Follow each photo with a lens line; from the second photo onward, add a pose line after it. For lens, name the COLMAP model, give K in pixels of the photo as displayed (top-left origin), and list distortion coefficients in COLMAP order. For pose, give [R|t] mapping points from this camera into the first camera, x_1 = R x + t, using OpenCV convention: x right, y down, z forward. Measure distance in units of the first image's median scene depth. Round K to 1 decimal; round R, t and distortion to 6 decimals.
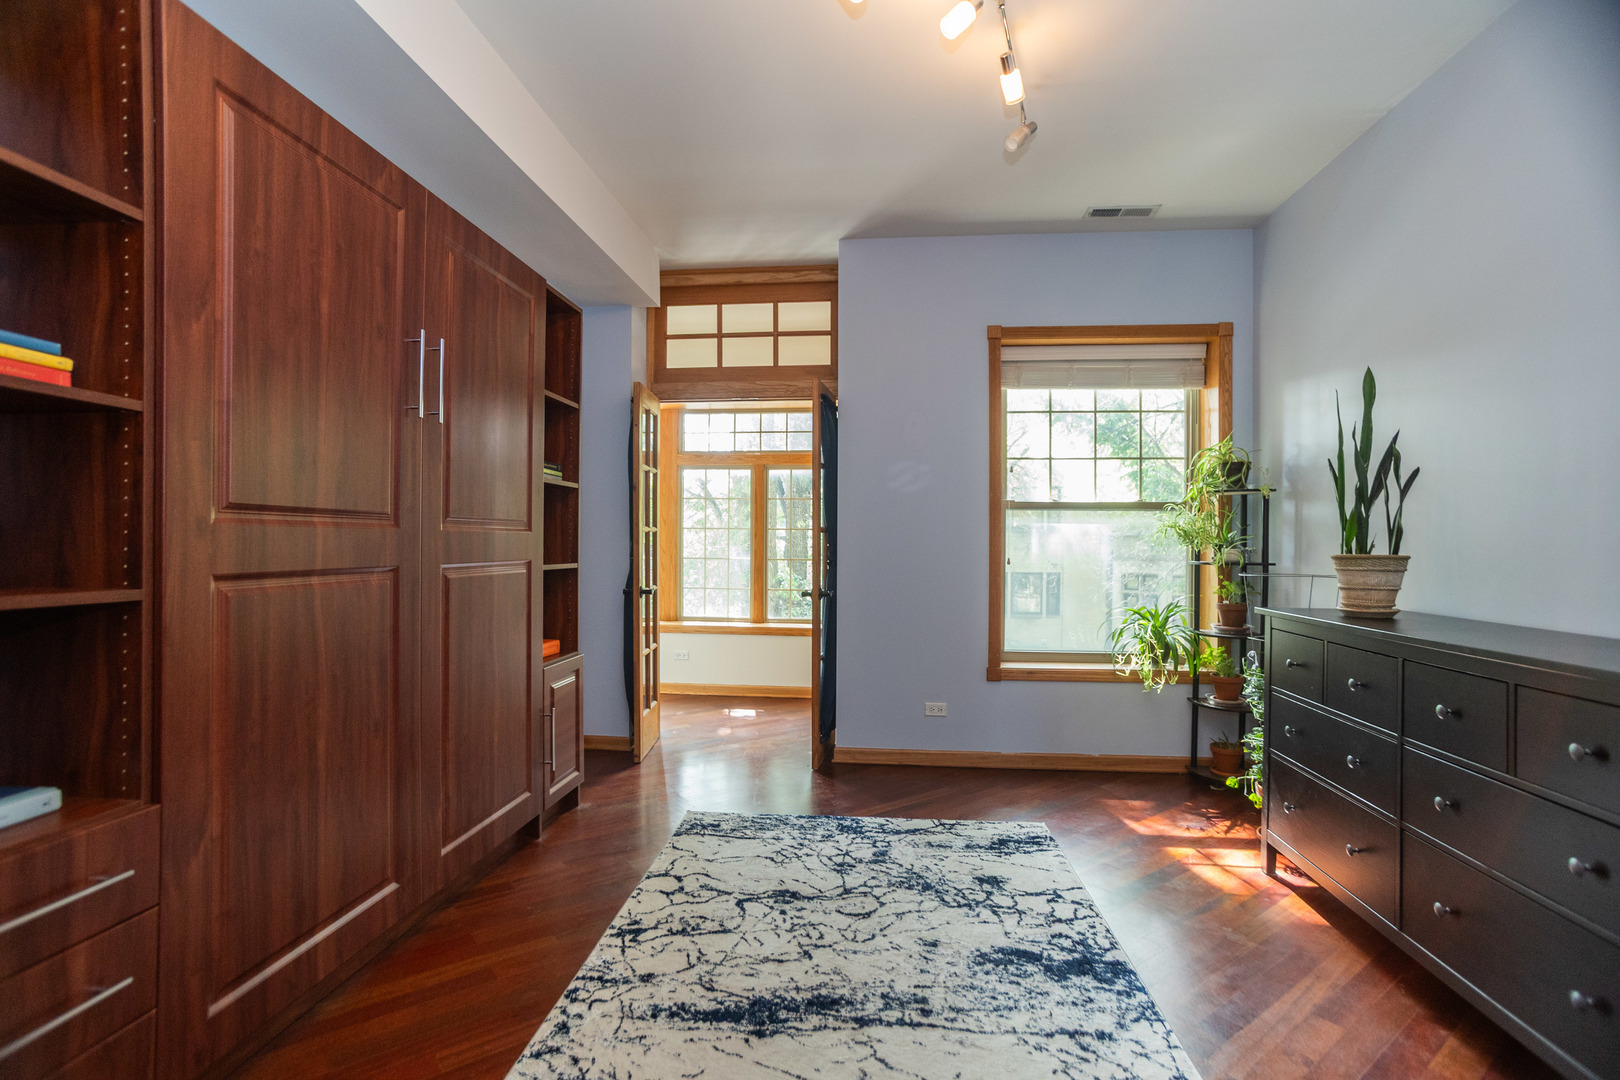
lens RADIAL K [[776.1, 0, 815.0], [0, 776.1, 542.8], [0, 0, 1]] dist [-0.072837, 0.045965]
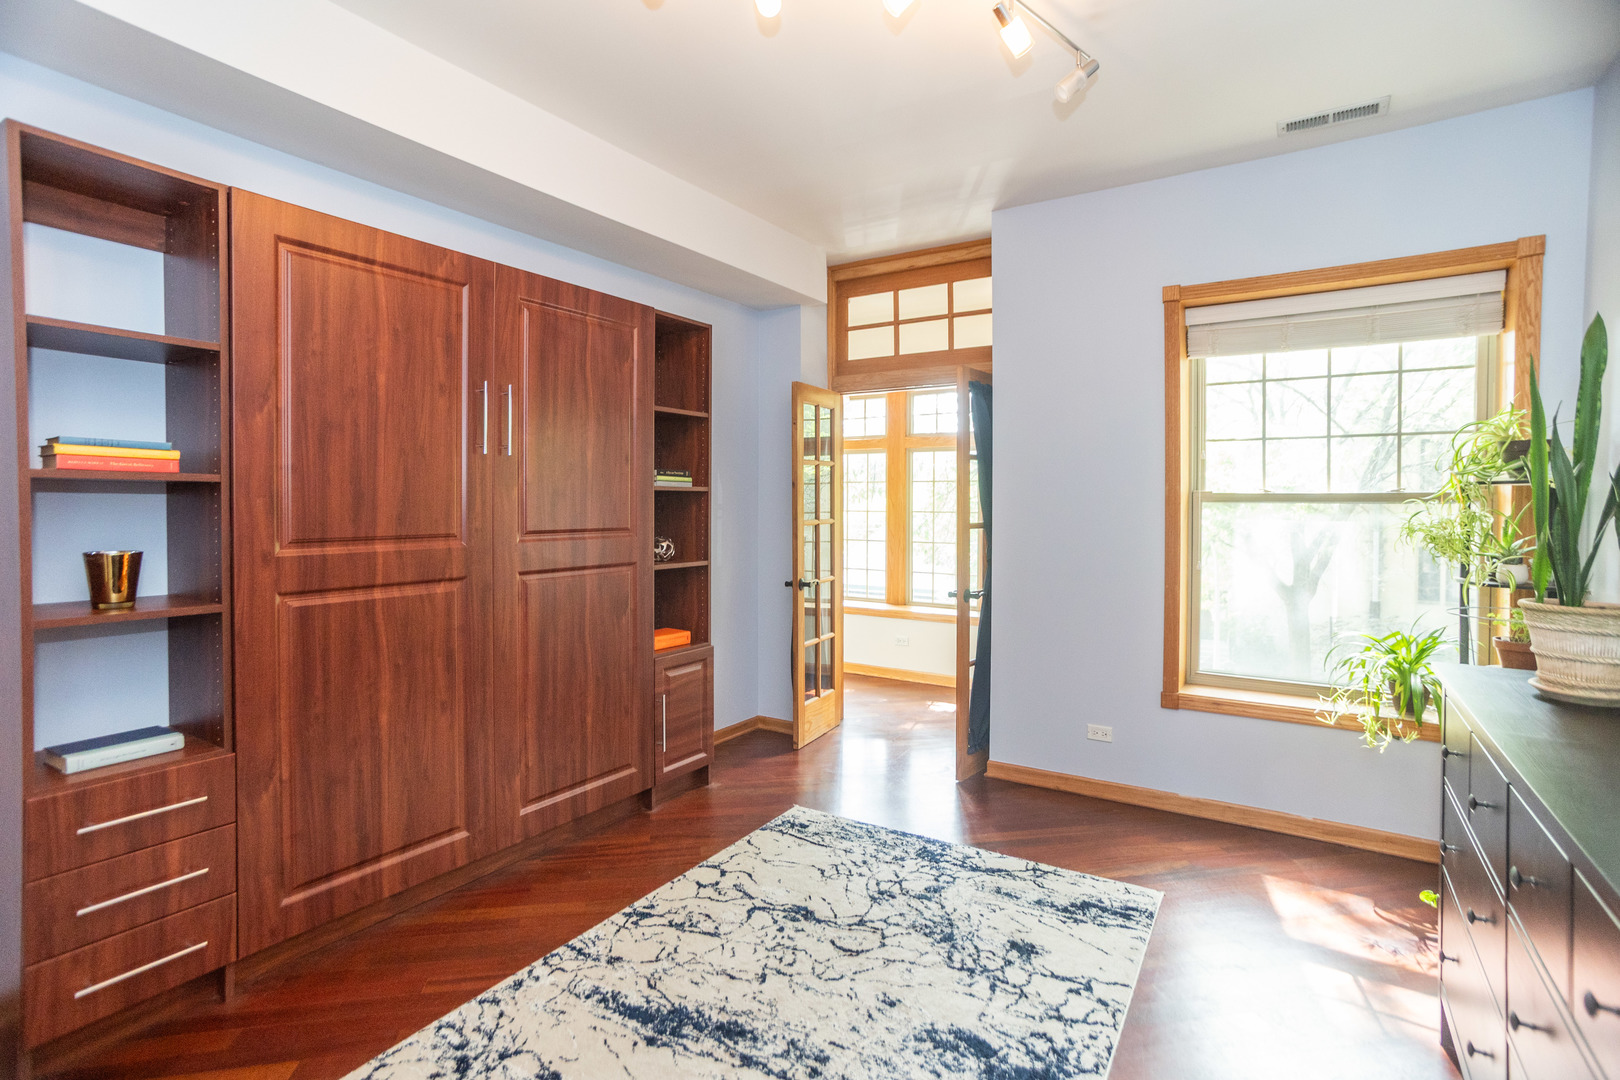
lens RADIAL K [[792.5, 0, 803.7], [0, 792.5, 511.8], [0, 0, 1]] dist [-0.072661, 0.048065]
pose [[0.891805, 0.002584, -0.452412, 0.435929], [0.000962, 0.999971, 0.007607, -0.071017], [0.452418, -0.007219, 0.891777, 0.102729]]
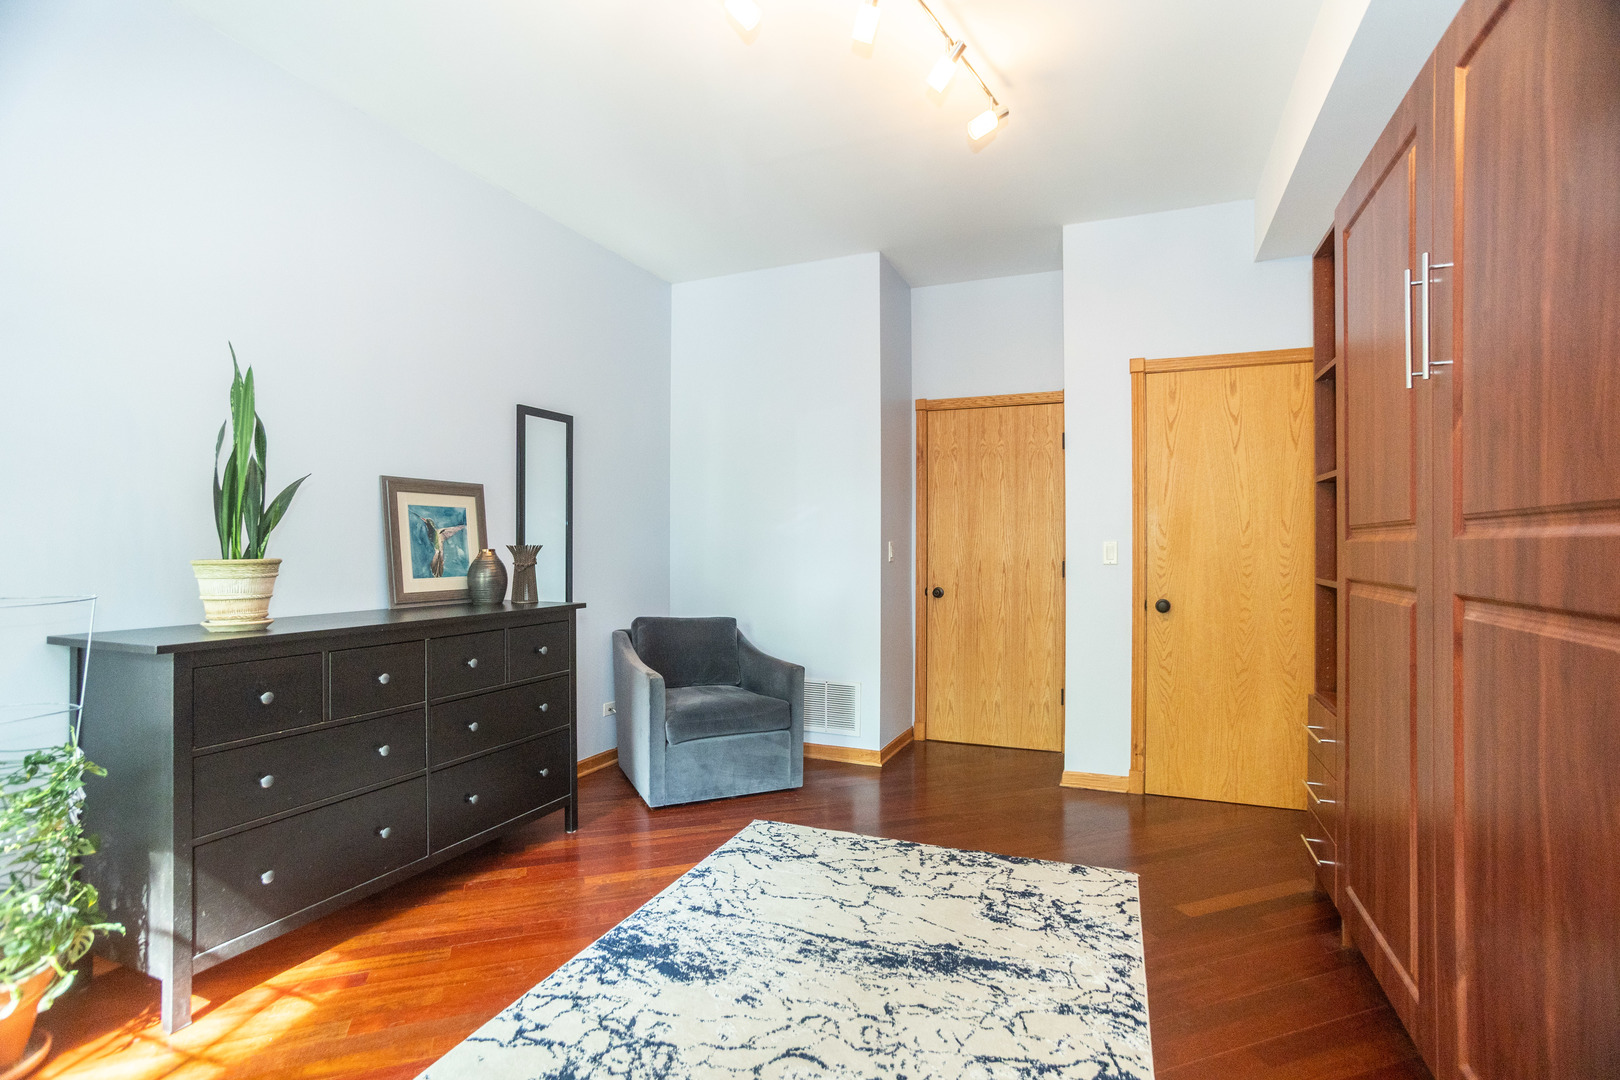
lens RADIAL K [[812.2, 0, 780.2], [0, 812.2, 538.2], [0, 0, 1]] dist [-0.075671, 0.055236]
pose [[-0.946976, -0.006292, 0.321244, -0.163429], [-0.007643, 0.999966, -0.002946, -0.011742], [-0.321214, -0.005245, -0.946992, 1.689375]]
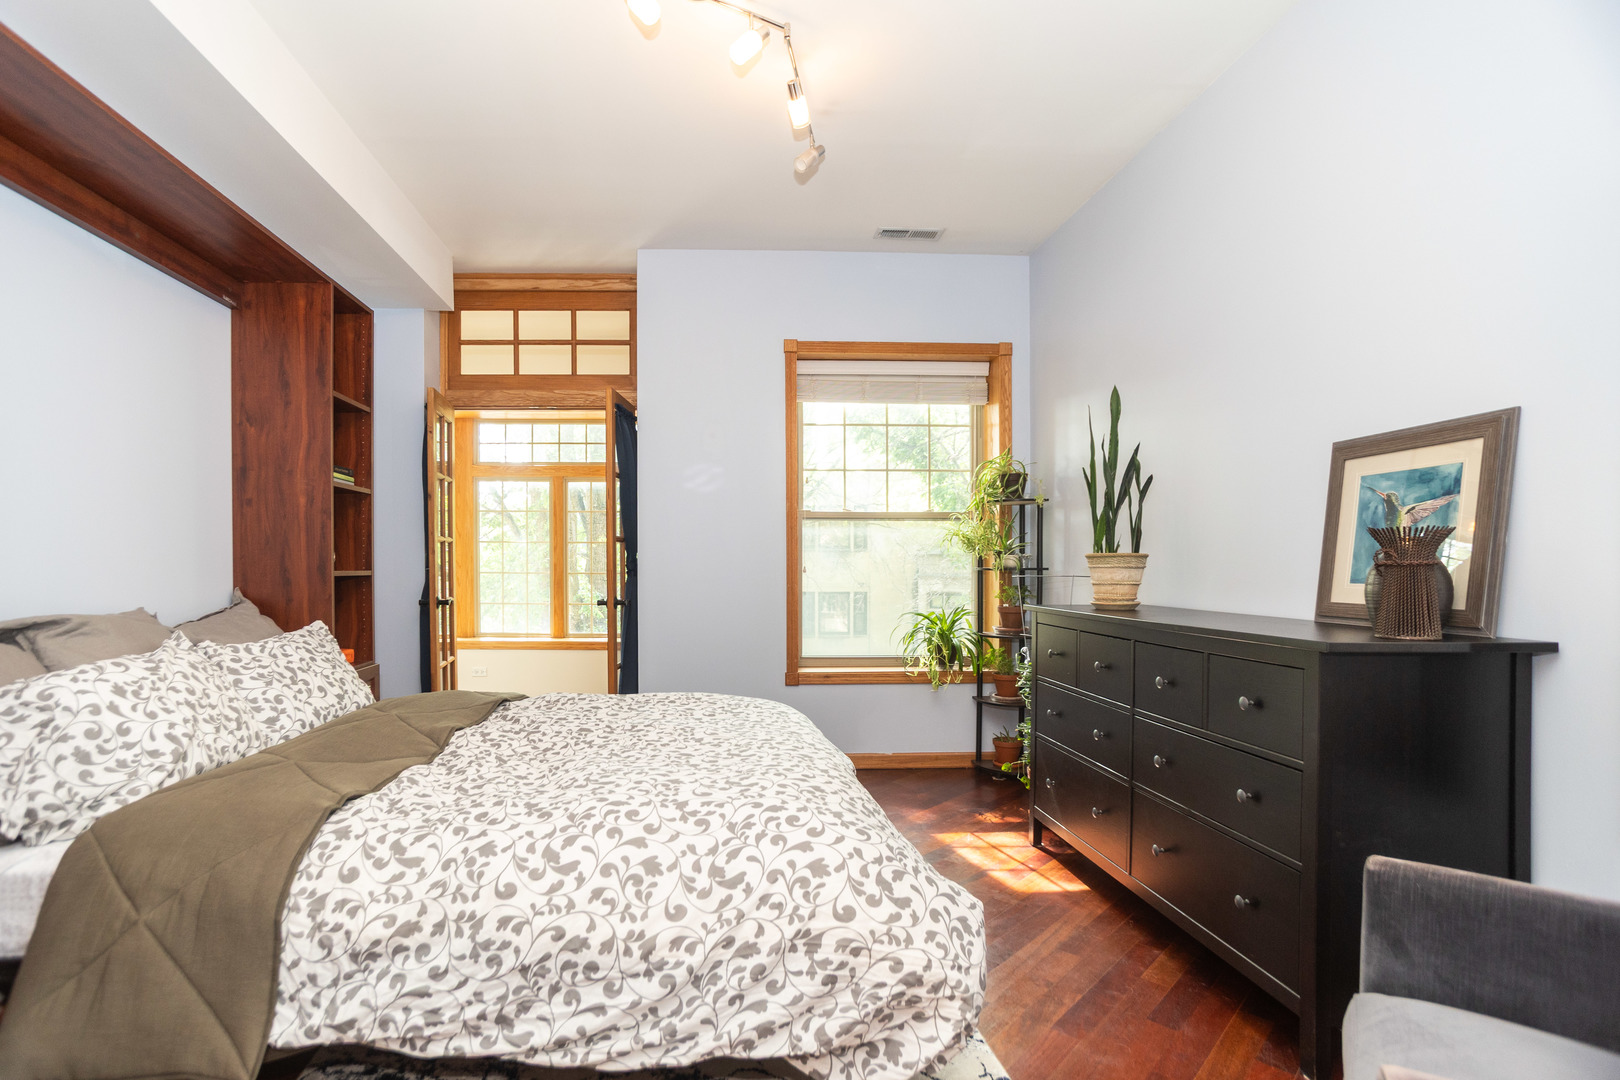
lens RADIAL K [[805.1, 0, 734.1], [0, 805.1, 578.0], [0, 0, 1]] dist [-0.081011, 0.045166]
pose [[0.989900, -0.009723, 0.141436, 0.008465], [0.007378, 0.999827, 0.017091, 0.027749], [-0.141578, -0.015875, 0.989800, -0.078774]]
